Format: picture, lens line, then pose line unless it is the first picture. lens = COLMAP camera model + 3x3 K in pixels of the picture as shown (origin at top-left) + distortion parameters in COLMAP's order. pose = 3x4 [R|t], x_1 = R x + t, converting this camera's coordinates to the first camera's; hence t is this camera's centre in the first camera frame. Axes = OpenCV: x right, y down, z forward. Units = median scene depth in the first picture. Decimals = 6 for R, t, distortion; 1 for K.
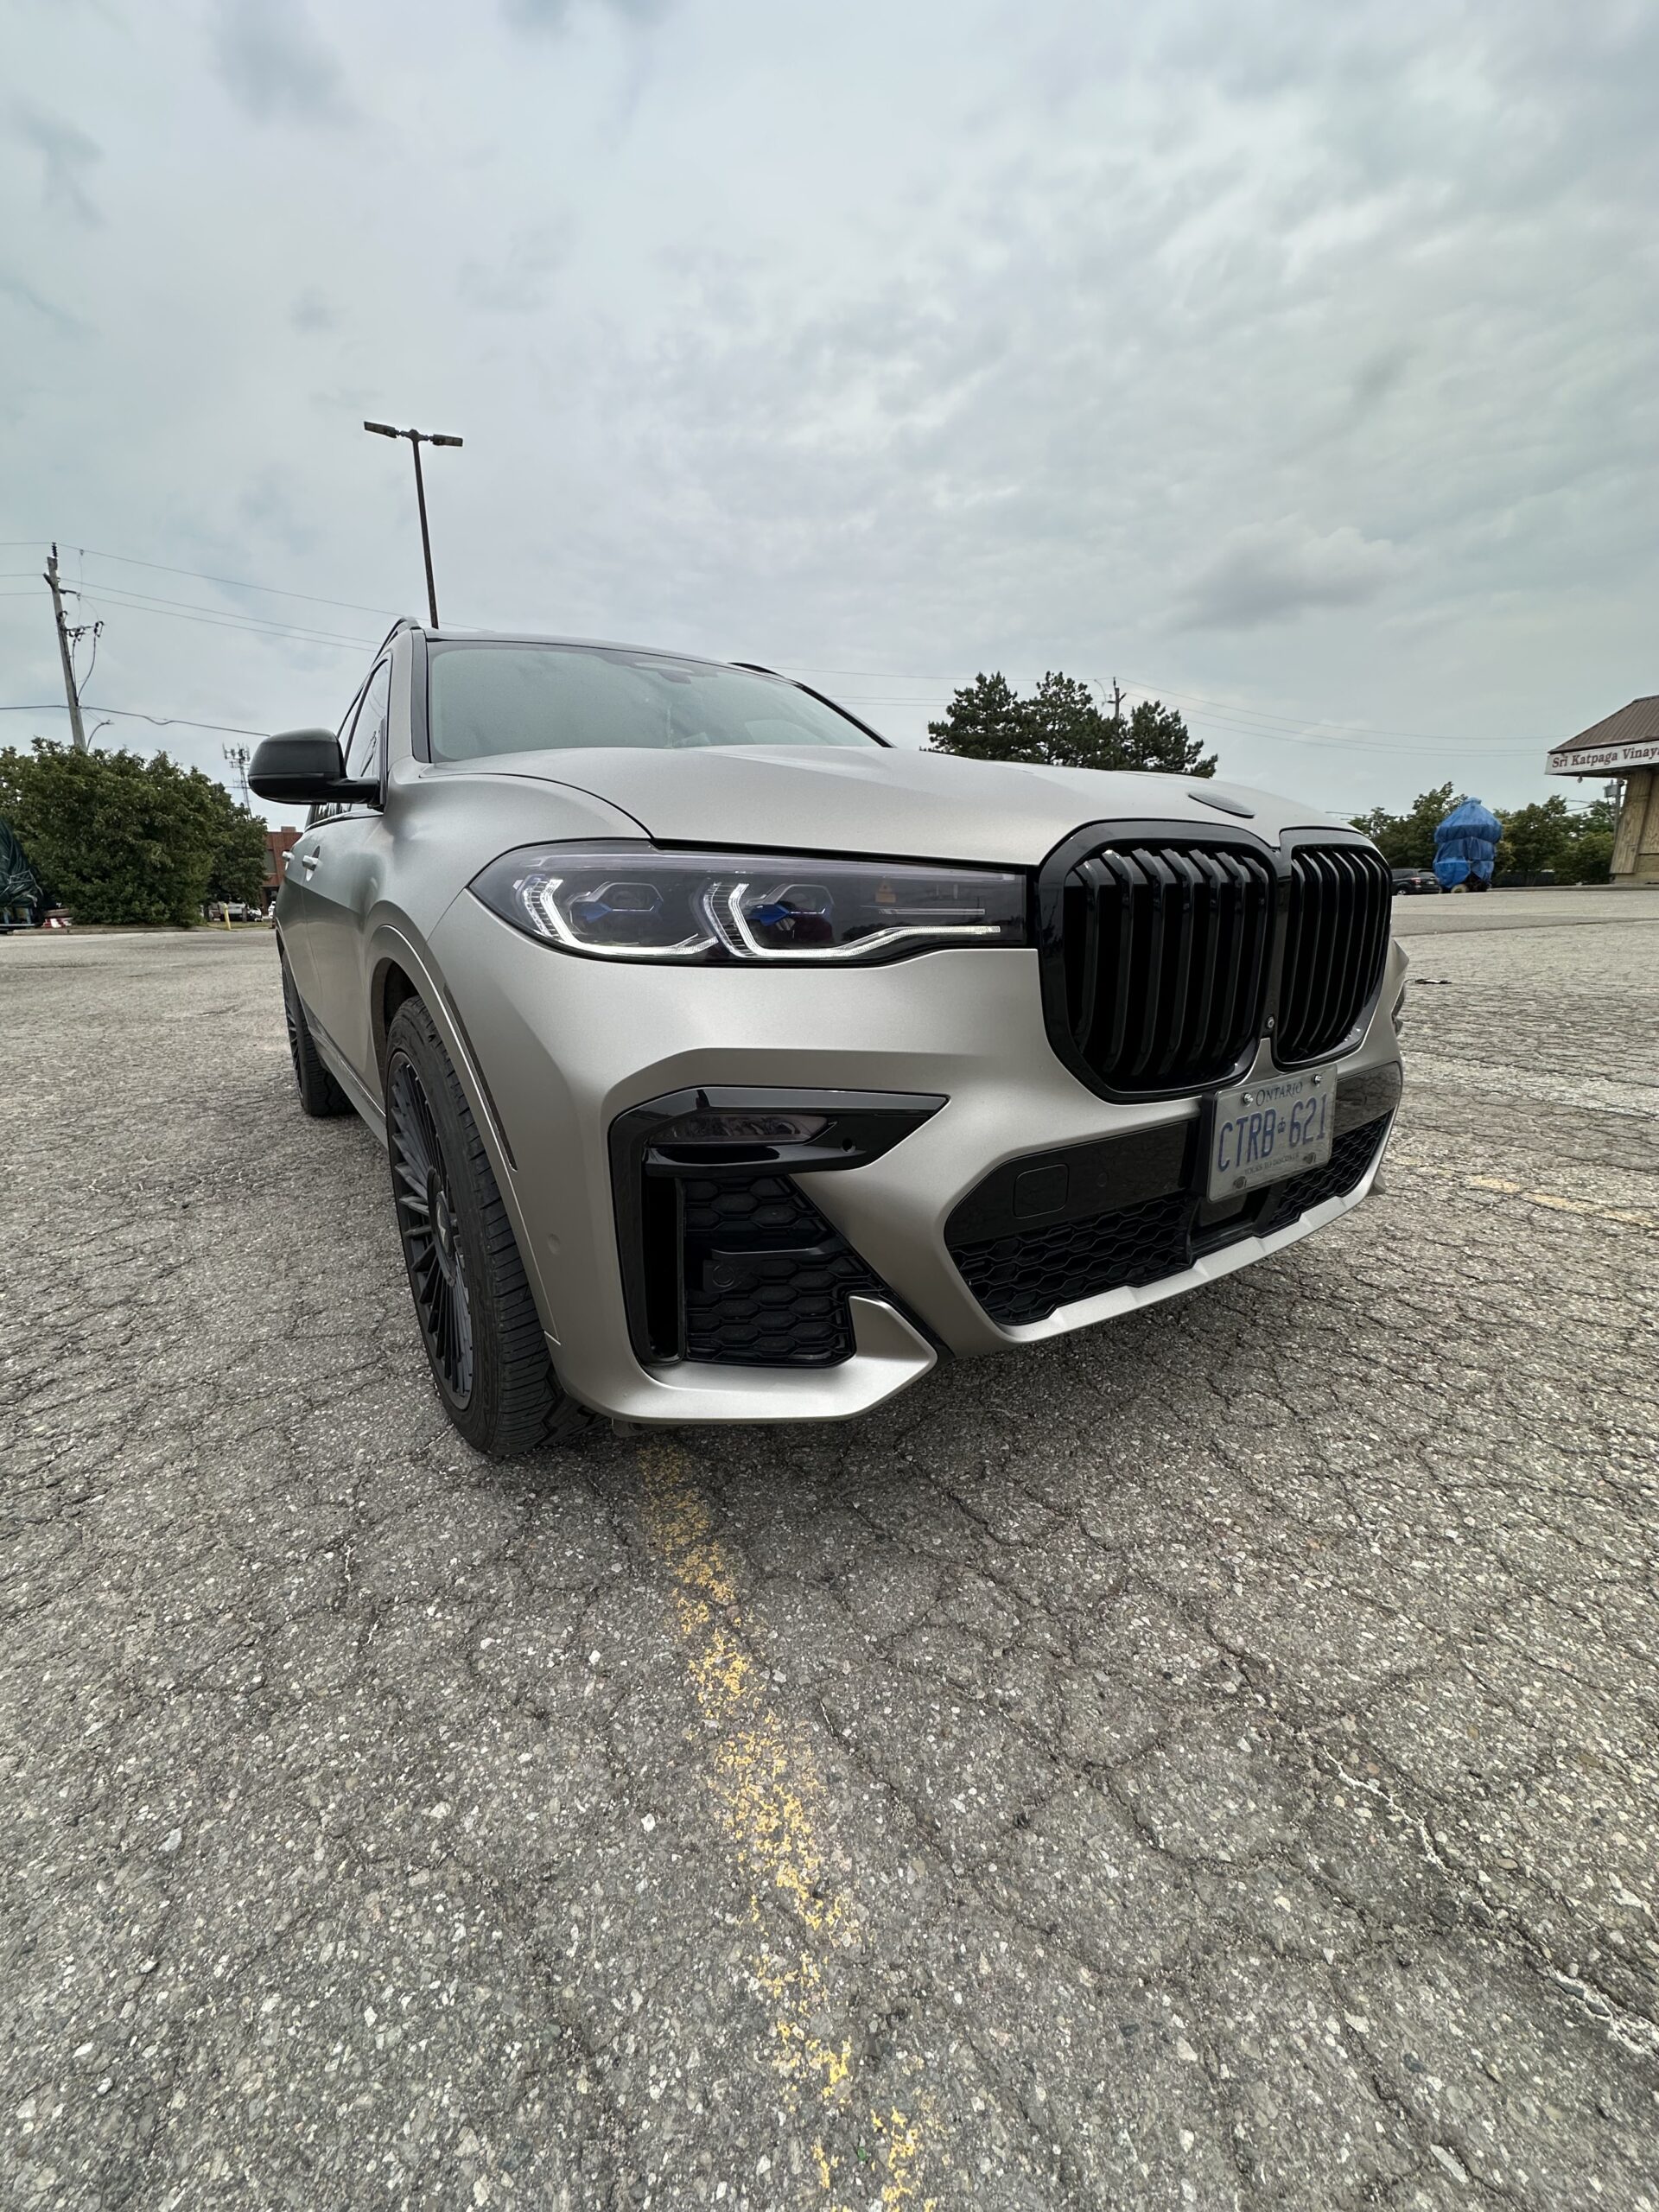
lens RADIAL K [[875.7, 0, 829.5], [0, 875.7, 1106.0], [0, 0, 1]] dist [-0.003580, 0.000060]
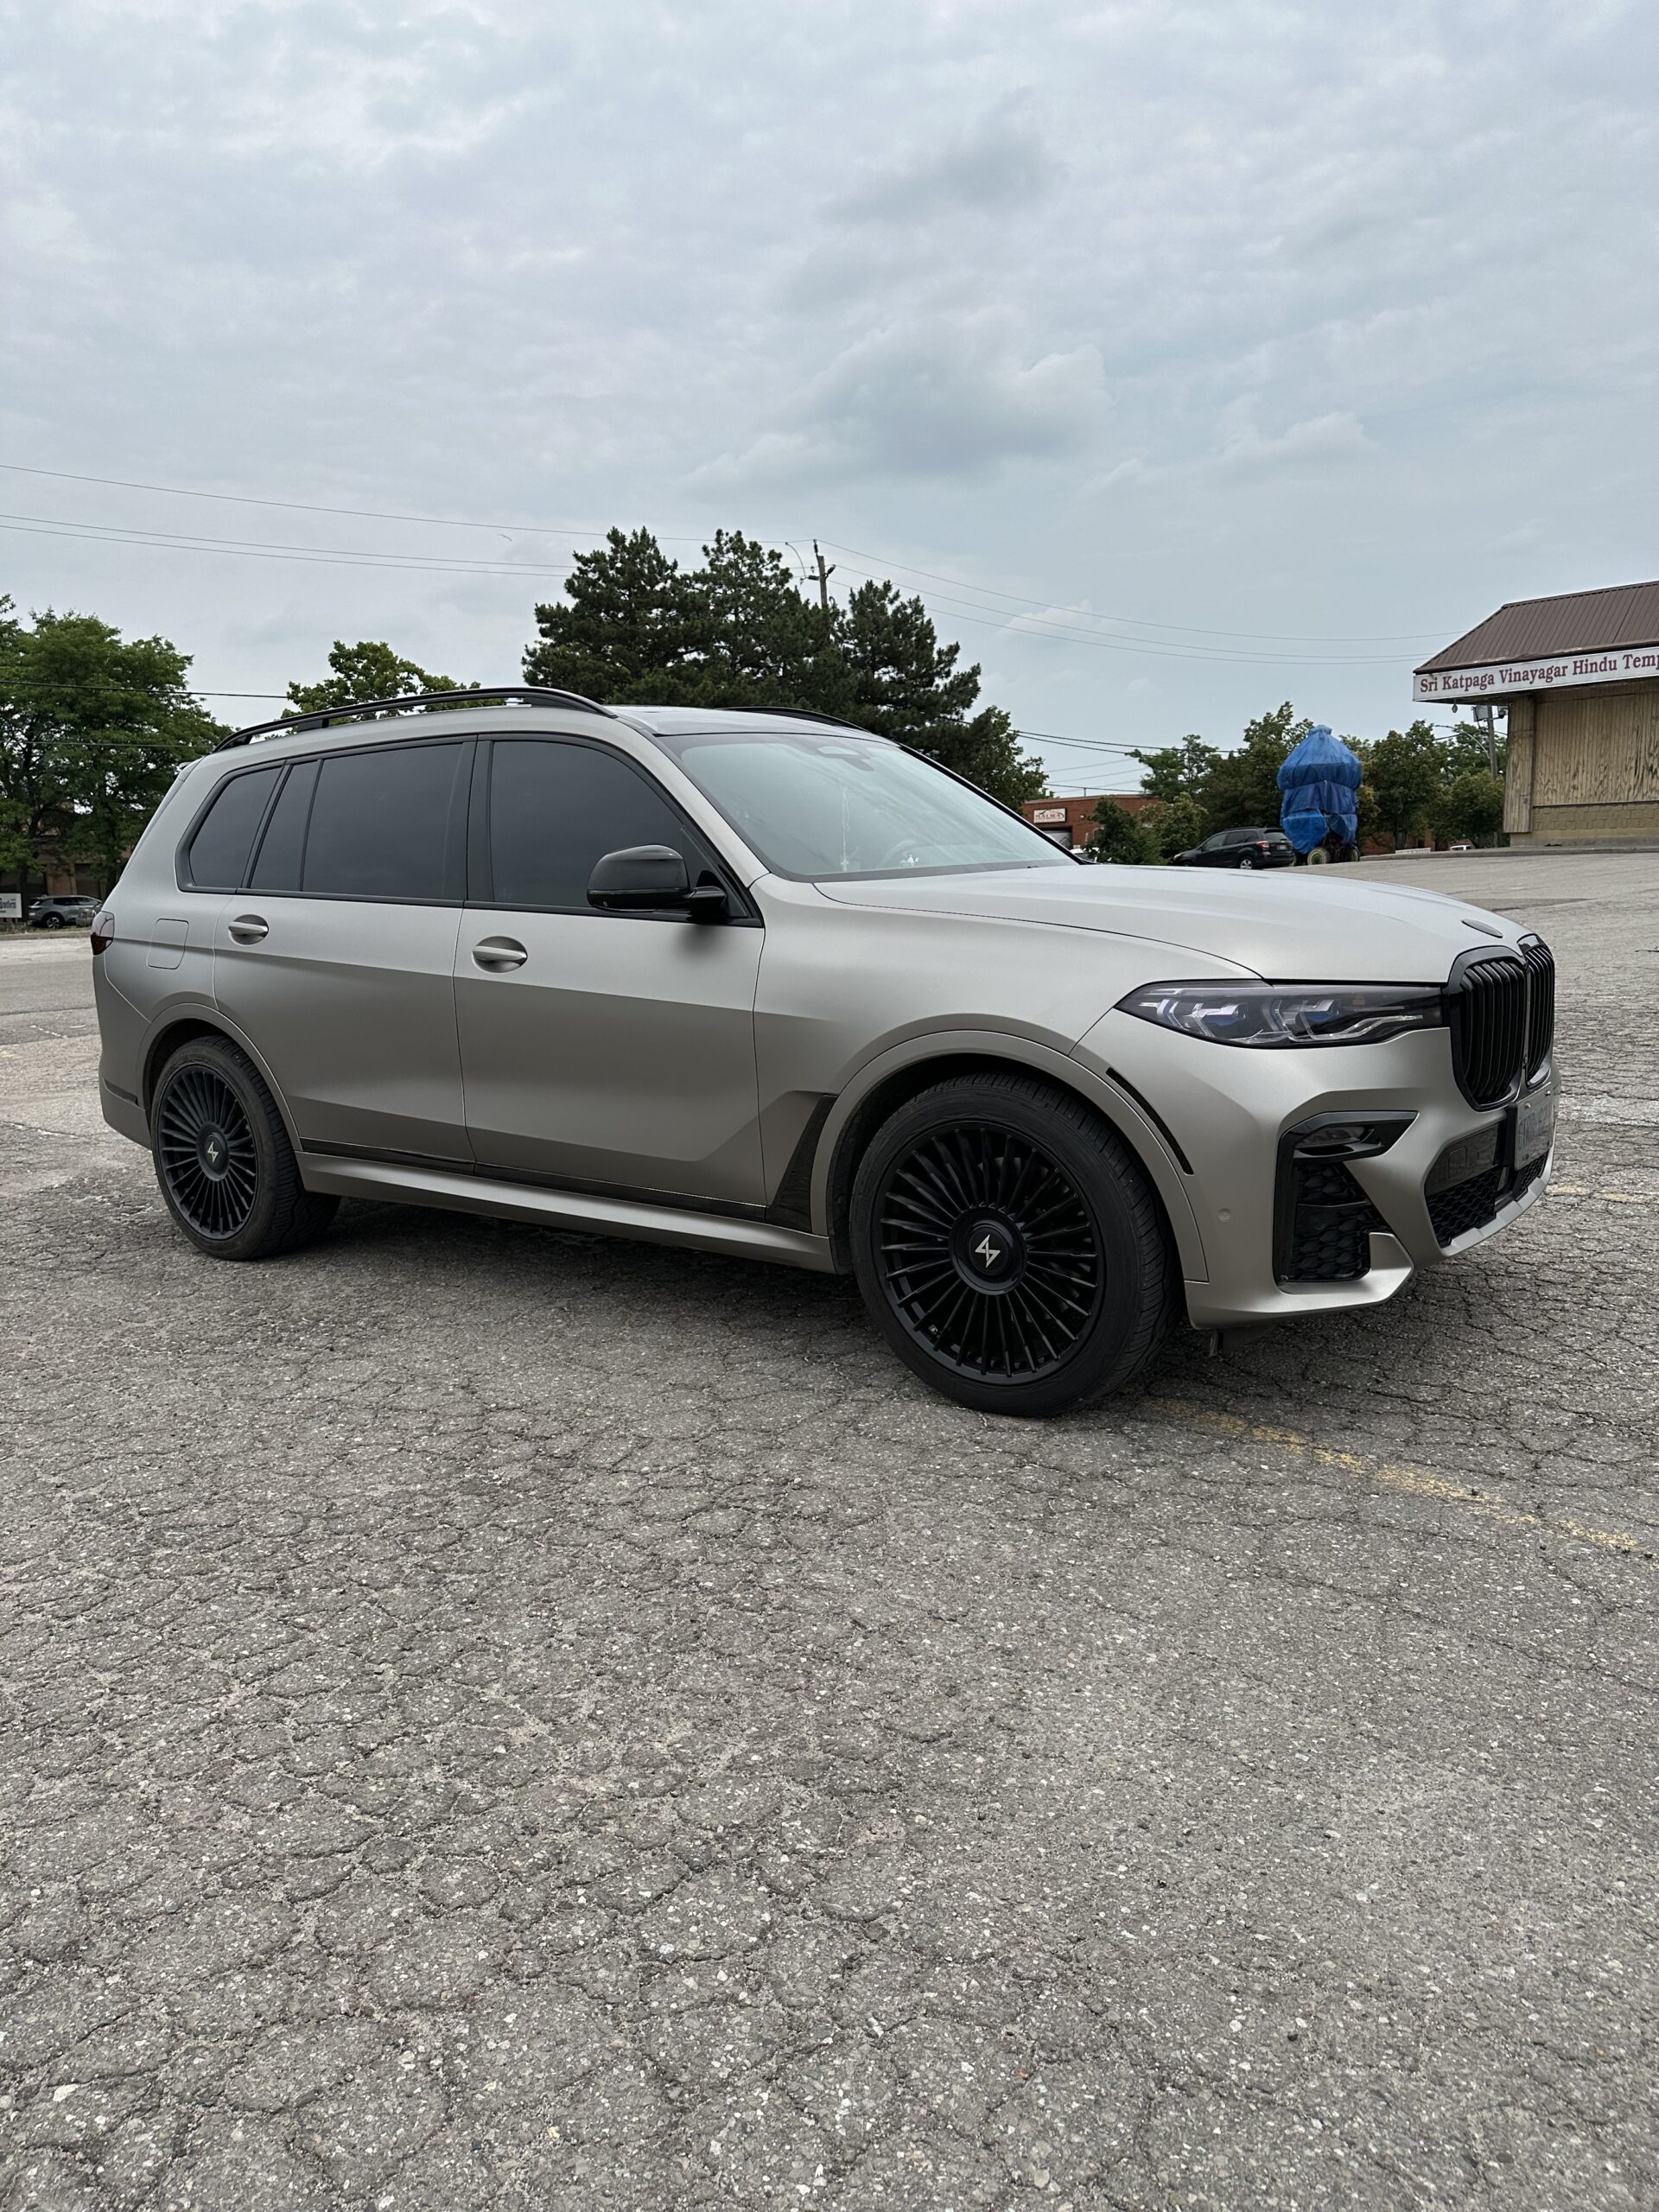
lens RADIAL K [[1505.0, 0, 817.8], [0, 1505.0, 1124.8], [0, 0, 1]] dist [0.153302, -0.293509]
pose [[0.952786, -0.073381, 0.294642, -1.367572], [0.095377, 0.993572, -0.060974, 0.063049], [-0.288274, 0.086197, 0.953660, -1.138948]]
